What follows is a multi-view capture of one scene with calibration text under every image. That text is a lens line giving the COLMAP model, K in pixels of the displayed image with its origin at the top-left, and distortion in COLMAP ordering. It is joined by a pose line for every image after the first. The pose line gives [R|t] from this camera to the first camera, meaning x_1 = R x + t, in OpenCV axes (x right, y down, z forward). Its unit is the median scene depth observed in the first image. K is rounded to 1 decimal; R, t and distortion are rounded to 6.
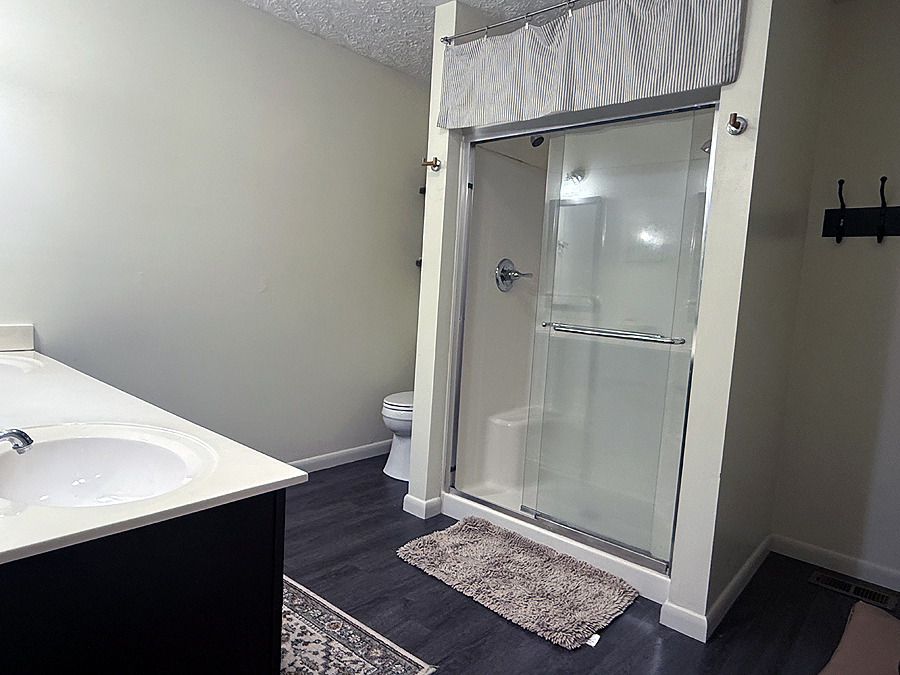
lens RADIAL K [[570.6, 0, 449.3], [0, 570.6, 337.4], [0, 0, 1]] dist [-0.002875, 0.002049]
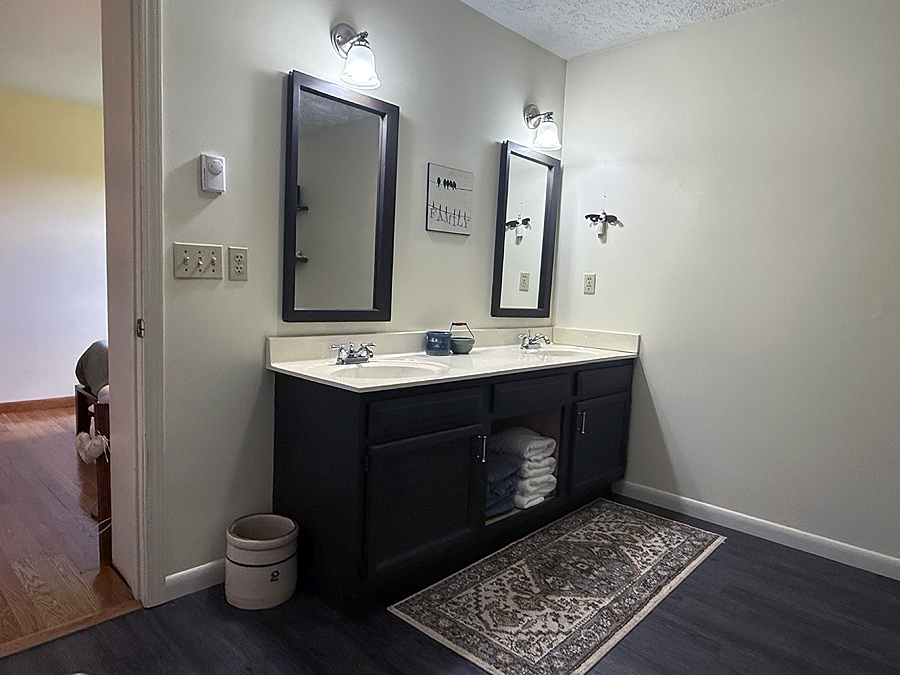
lens RADIAL K [[570.6, 0, 450.7], [0, 570.6, 337.8], [0, 0, 1]] dist [-0.002875, 0.002049]
pose [[-0.034284, 0.049213, -0.998200, 0.818040], [-0.140145, 0.988681, 0.053557, -0.034184], [0.989537, 0.141729, -0.026999, 0.738749]]
